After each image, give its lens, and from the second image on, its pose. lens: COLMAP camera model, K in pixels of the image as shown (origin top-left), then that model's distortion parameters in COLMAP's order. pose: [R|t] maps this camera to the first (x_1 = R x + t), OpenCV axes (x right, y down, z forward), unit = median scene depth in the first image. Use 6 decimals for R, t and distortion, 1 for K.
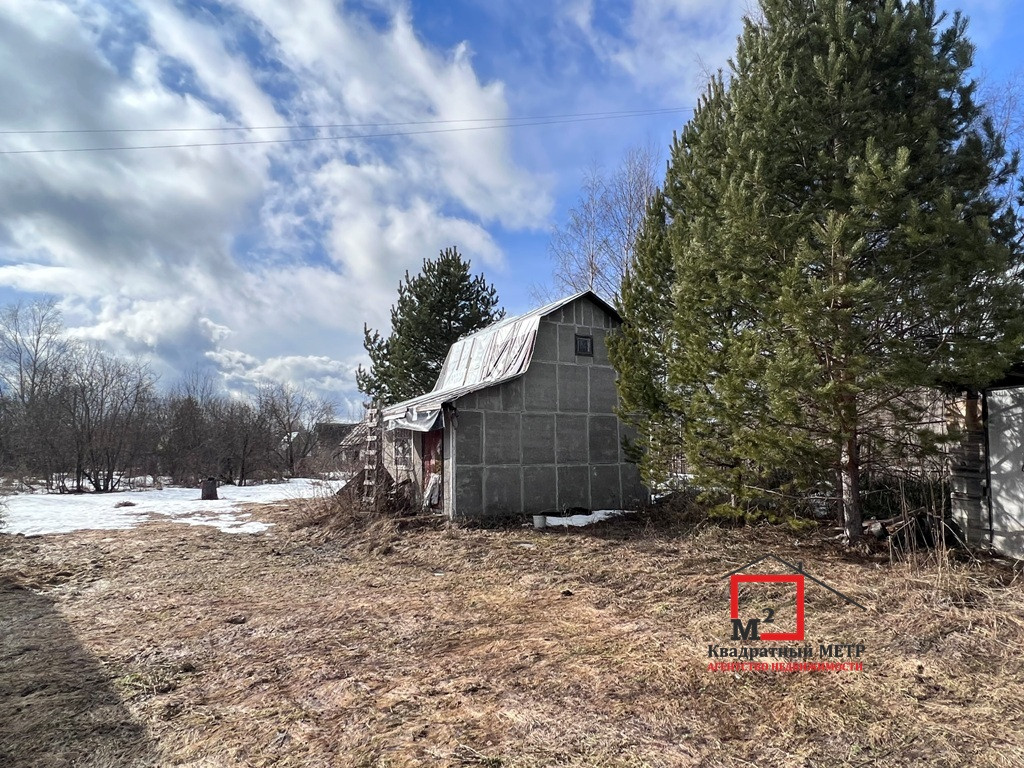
lens RADIAL K [[650.9, 0, 509.1], [0, 650.9, 379.5], [0, 0, 1]] dist [0.002226, -0.002214]
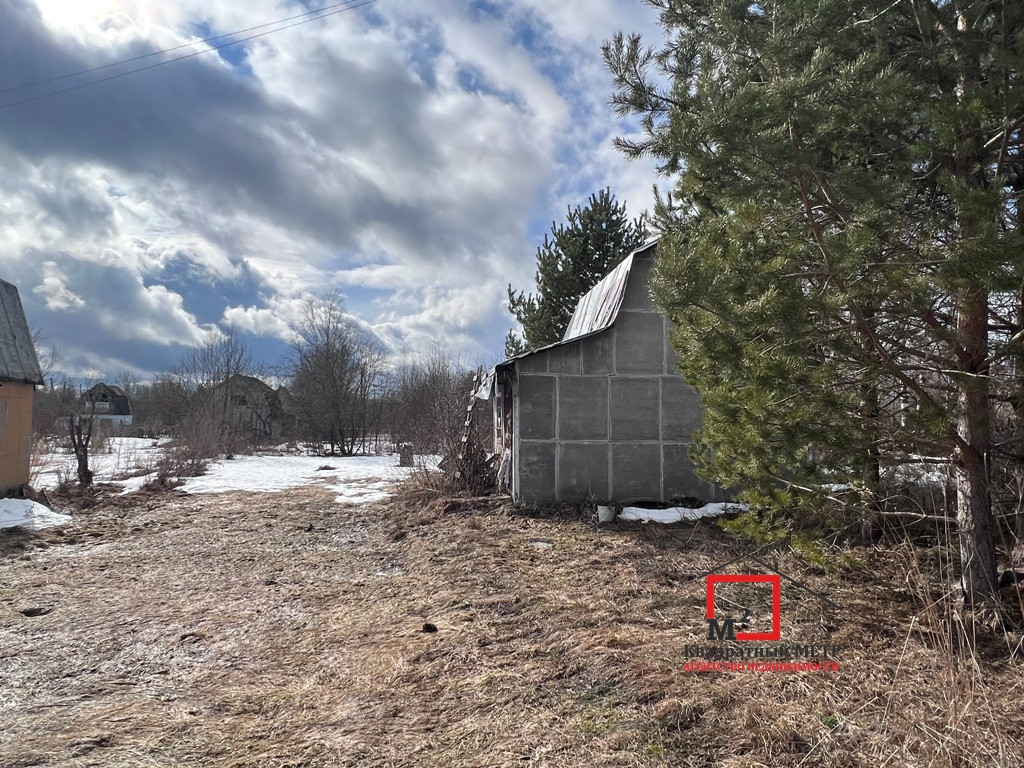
lens RADIAL K [[650.9, 0, 512.5], [0, 650.9, 391.2], [0, 0, 1]] dist [0.002226, -0.002214]
pose [[0.908264, -0.009344, -0.418293, 0.241866], [0.035075, 0.997932, 0.053868, 0.021722], [0.416924, -0.063599, 0.906714, 0.219887]]
